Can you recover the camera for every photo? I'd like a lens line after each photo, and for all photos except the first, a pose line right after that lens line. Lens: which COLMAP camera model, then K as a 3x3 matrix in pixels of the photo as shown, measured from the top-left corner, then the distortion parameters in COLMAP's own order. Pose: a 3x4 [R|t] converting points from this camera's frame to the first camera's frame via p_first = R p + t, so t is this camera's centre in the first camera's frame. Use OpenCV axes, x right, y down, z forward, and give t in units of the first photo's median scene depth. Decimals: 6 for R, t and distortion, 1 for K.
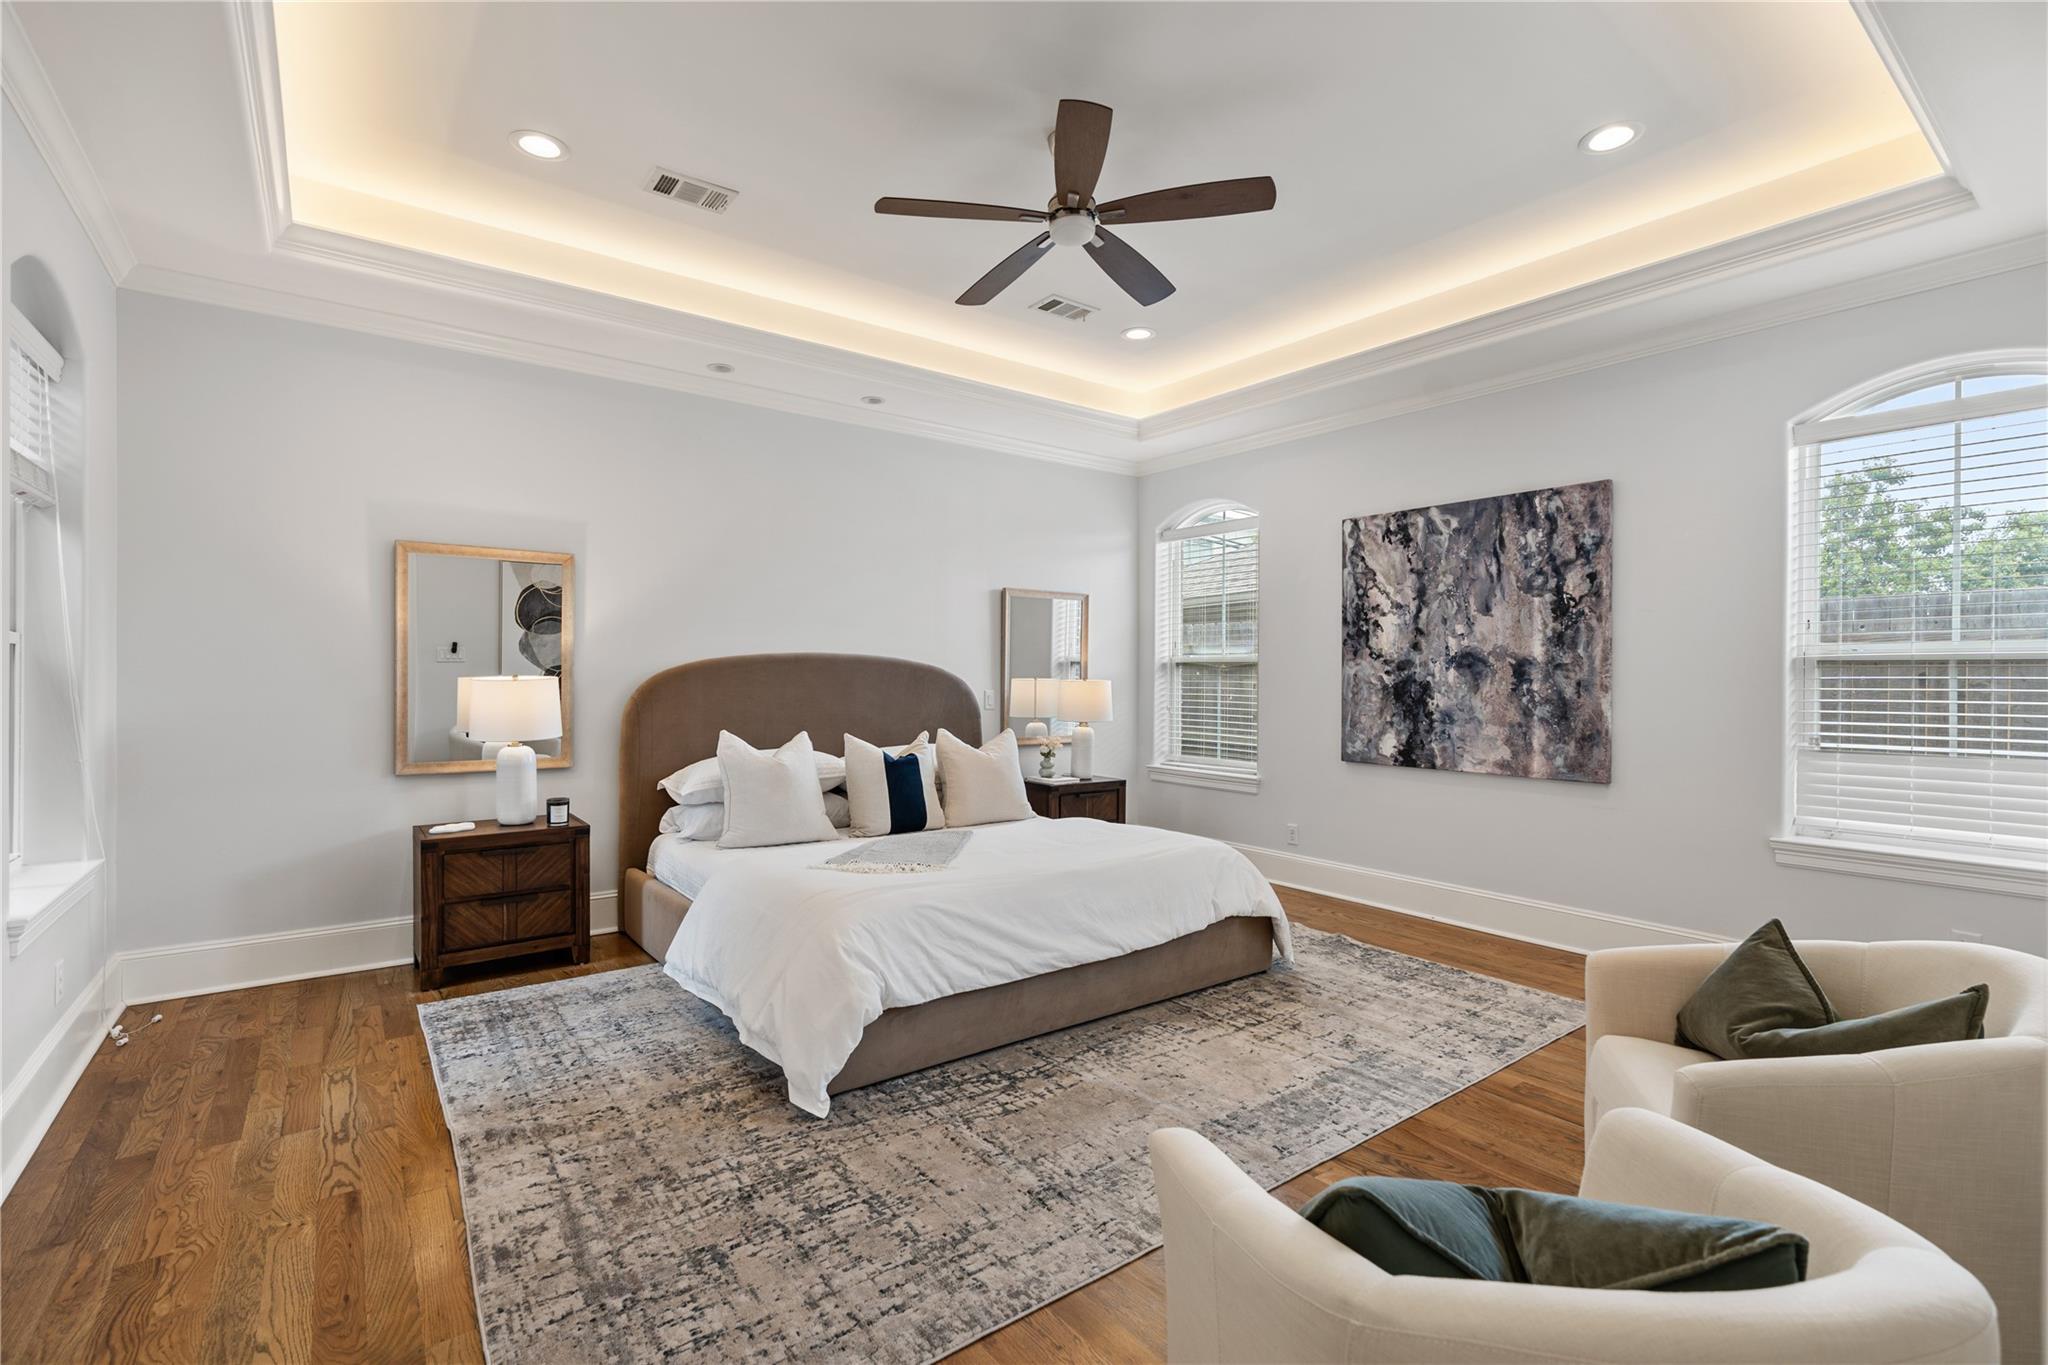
lens RADIAL K [[916.6, 0, 1017.9], [0, 916.6, 684.0], [0, 0, 1]] dist [-0.011960, 0.004616]
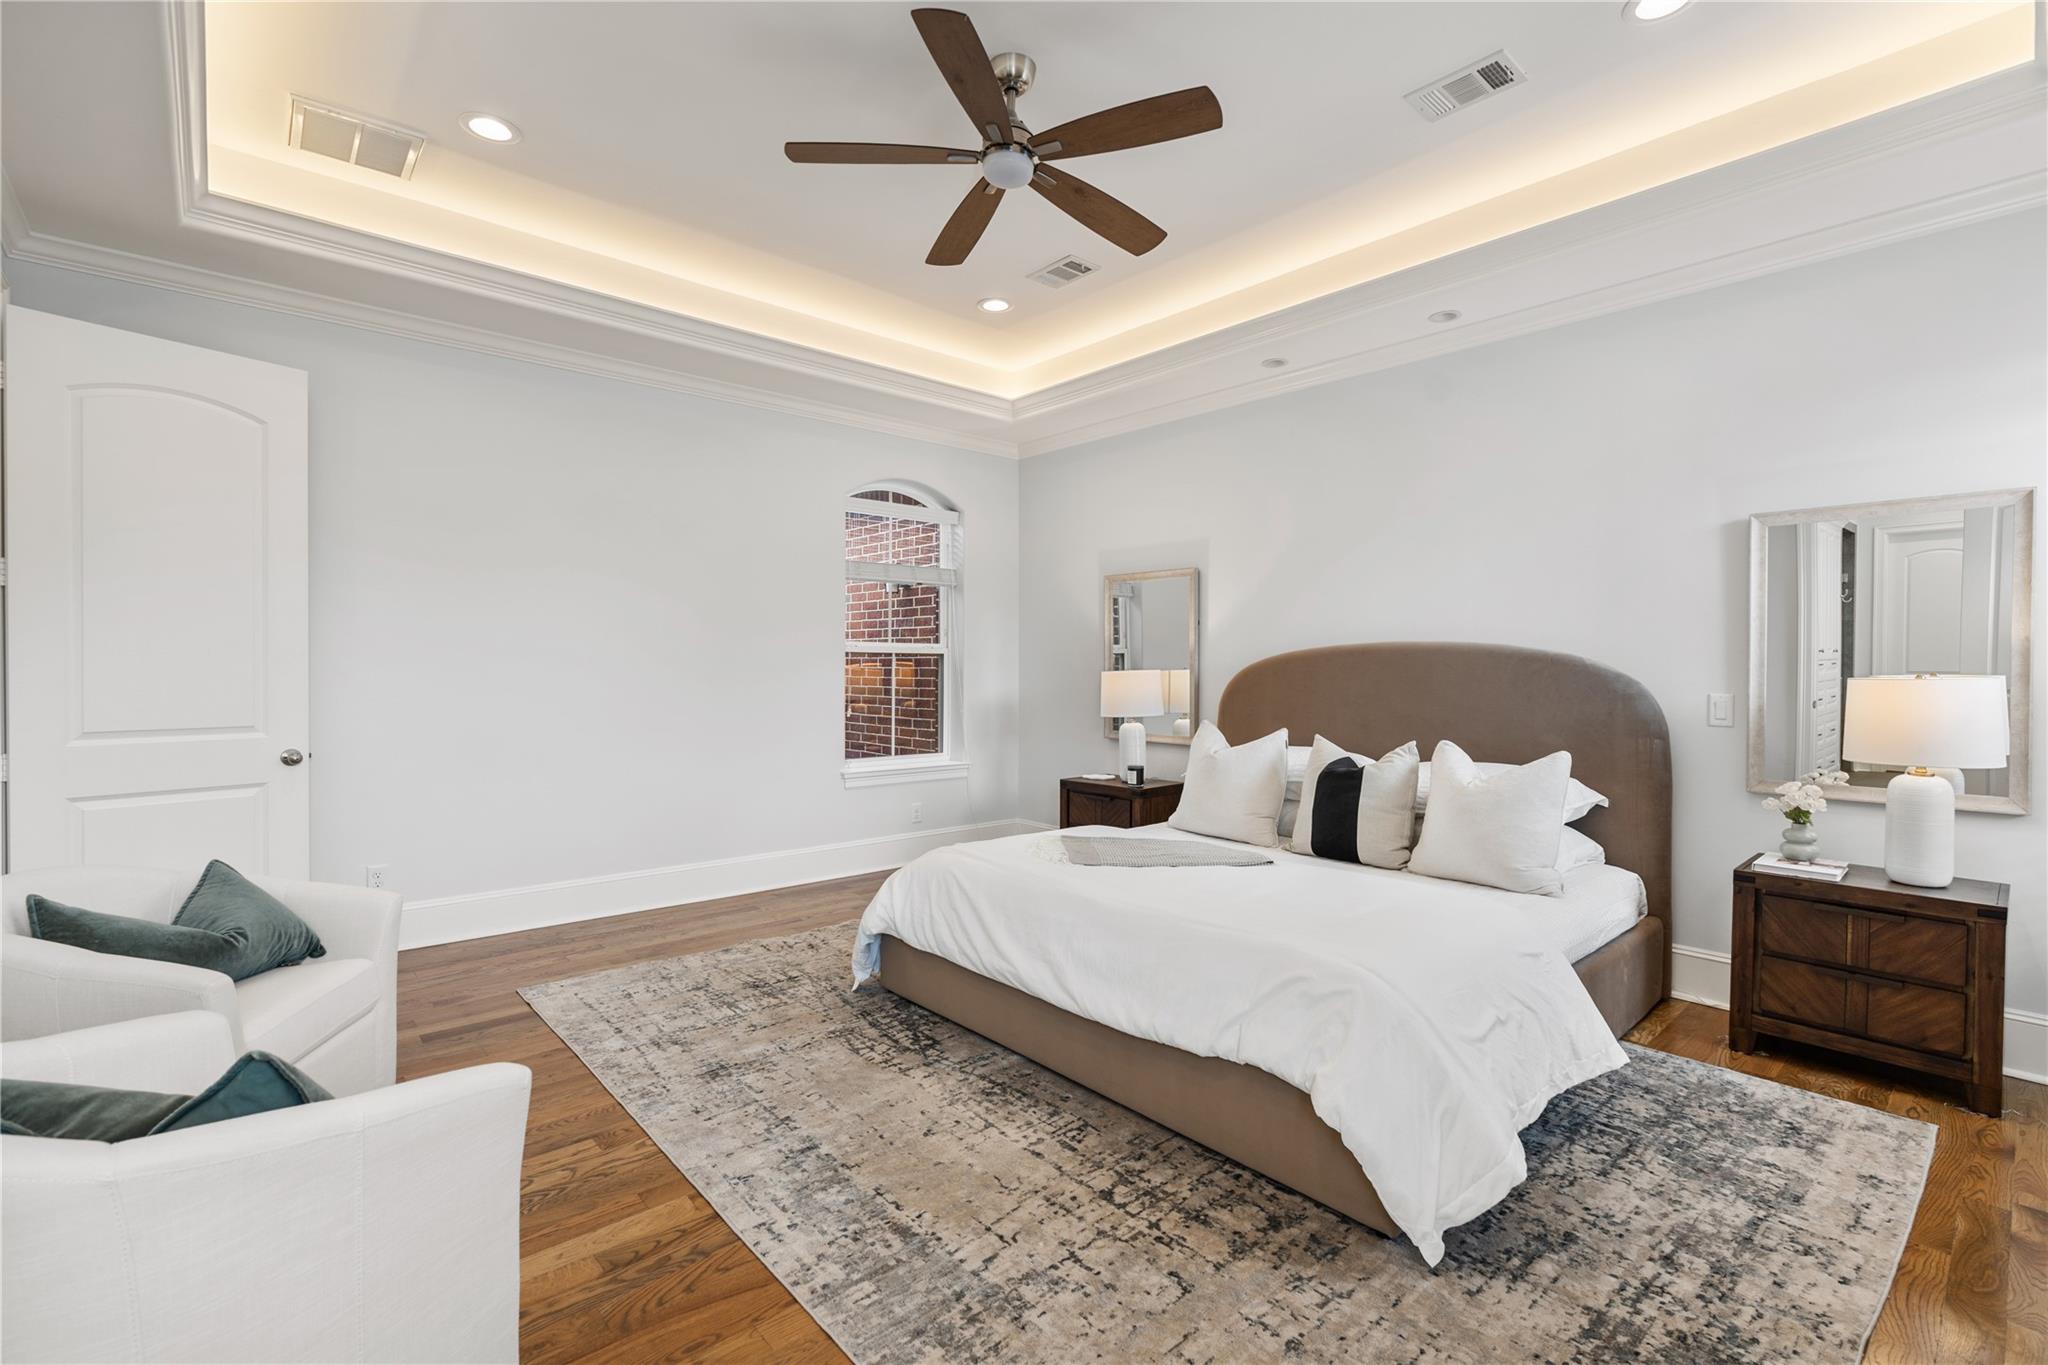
lens RADIAL K [[916.6, 0, 1018.3], [0, 916.6, 677.8], [0, 0, 1]] dist [-0.011960, 0.004616]
pose [[0.072356, -0.003806, -0.997372, 0.923110], [-0.019169, 0.999803, -0.005206, 0.014151], [0.997195, 0.019495, 0.072269, 0.916919]]
